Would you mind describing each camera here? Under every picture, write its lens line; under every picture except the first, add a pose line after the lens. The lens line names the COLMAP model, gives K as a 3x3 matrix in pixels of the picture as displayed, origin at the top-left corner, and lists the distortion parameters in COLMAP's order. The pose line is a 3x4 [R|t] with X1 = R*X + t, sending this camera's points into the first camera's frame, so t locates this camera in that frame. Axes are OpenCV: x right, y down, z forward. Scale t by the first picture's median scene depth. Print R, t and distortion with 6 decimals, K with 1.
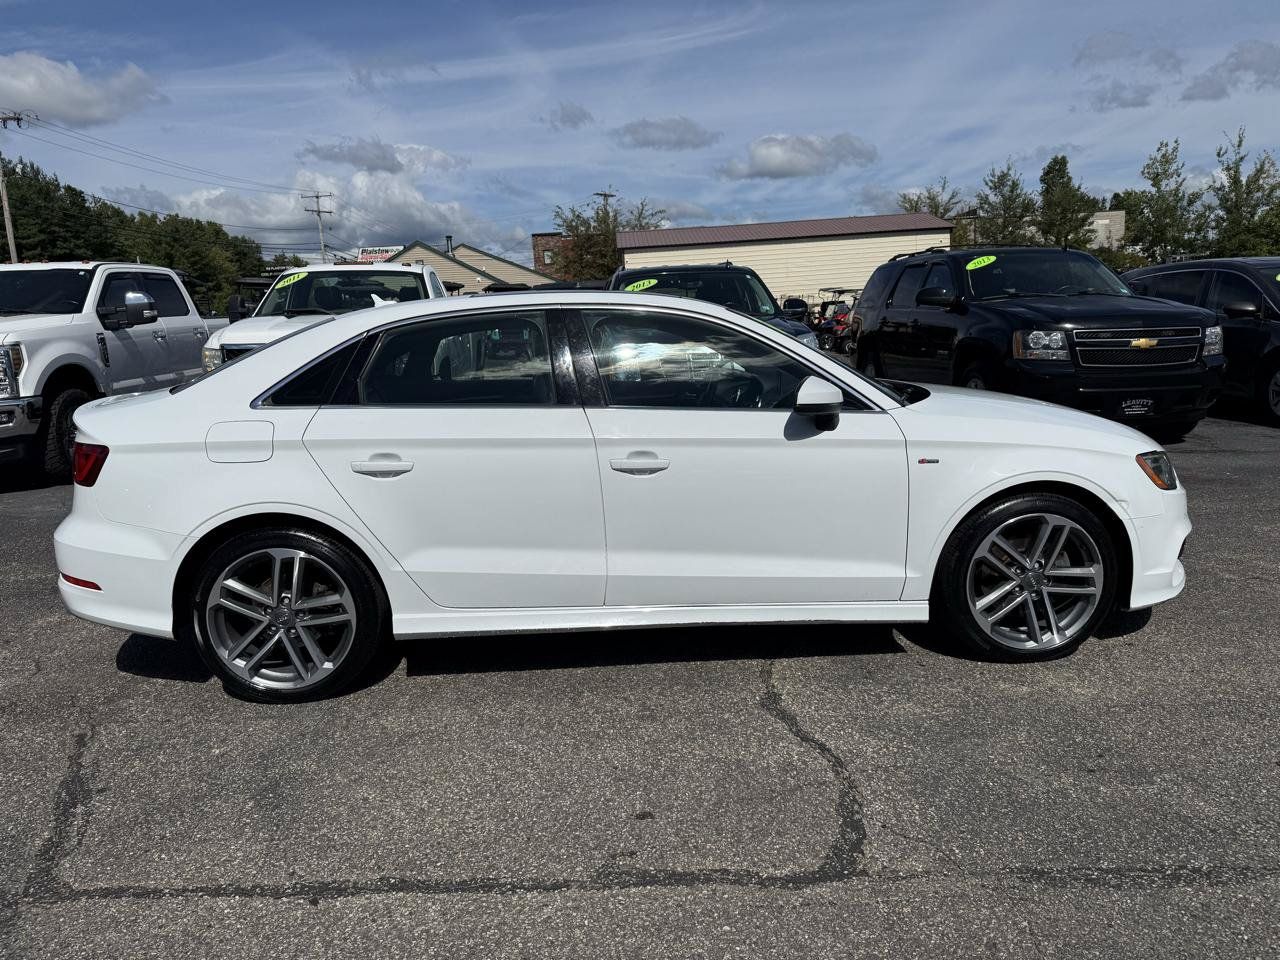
lens RADIAL K [[904.9, 0, 632.9], [0, 904.9, 487.4], [0, 0, 1]] dist [-0.001633, -0.004344]
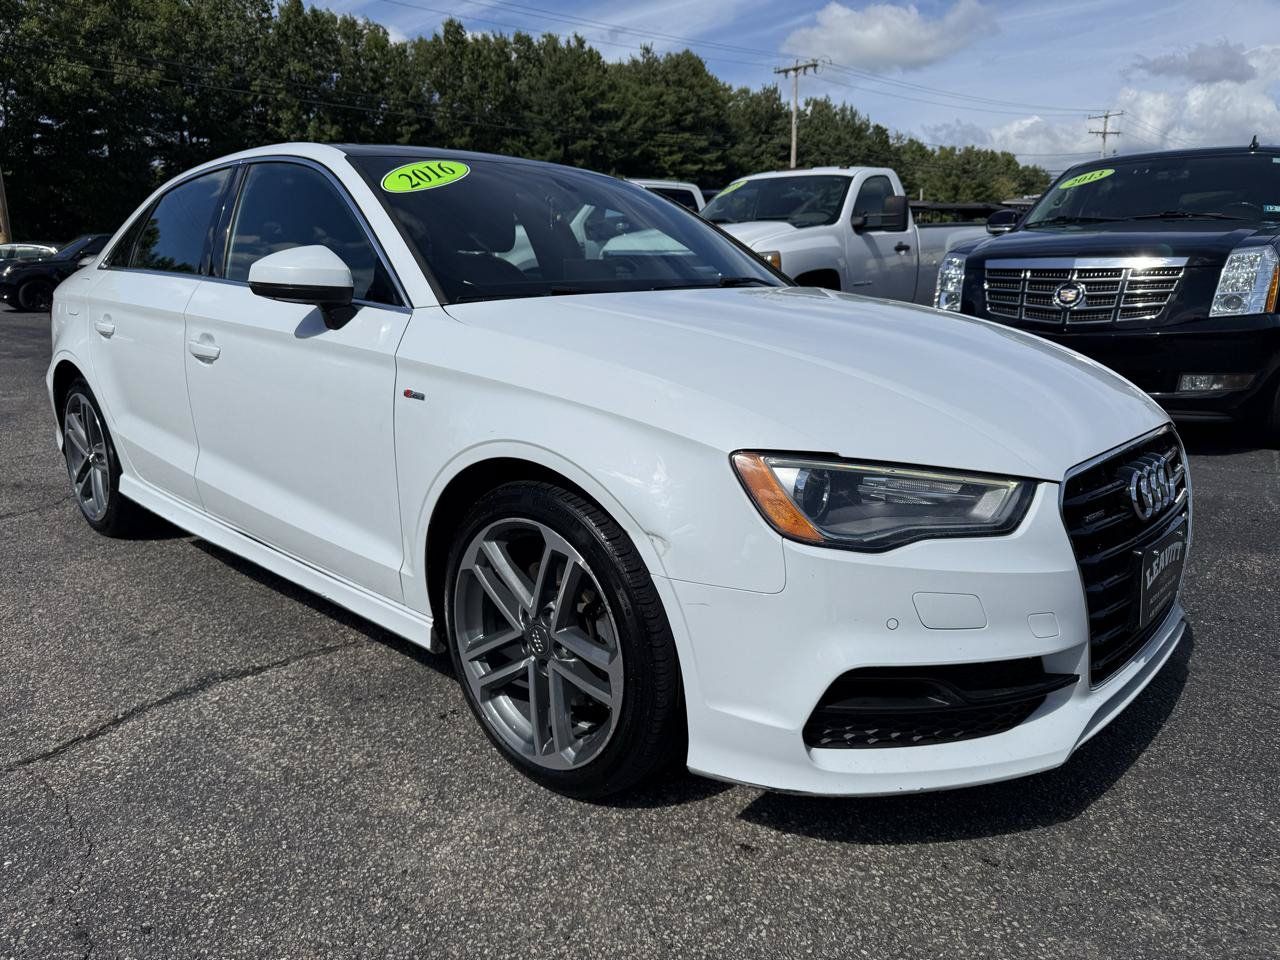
lens RADIAL K [[904.9, 0, 632.9], [0, 904.9, 487.4], [0, 0, 1]] dist [-0.001633, -0.004344]
pose [[0.693620, 0.198966, -0.692318, 0.358432], [-0.149857, 0.979926, 0.131484, -0.028667], [0.704581, 0.012549, 0.709513, 0.279351]]
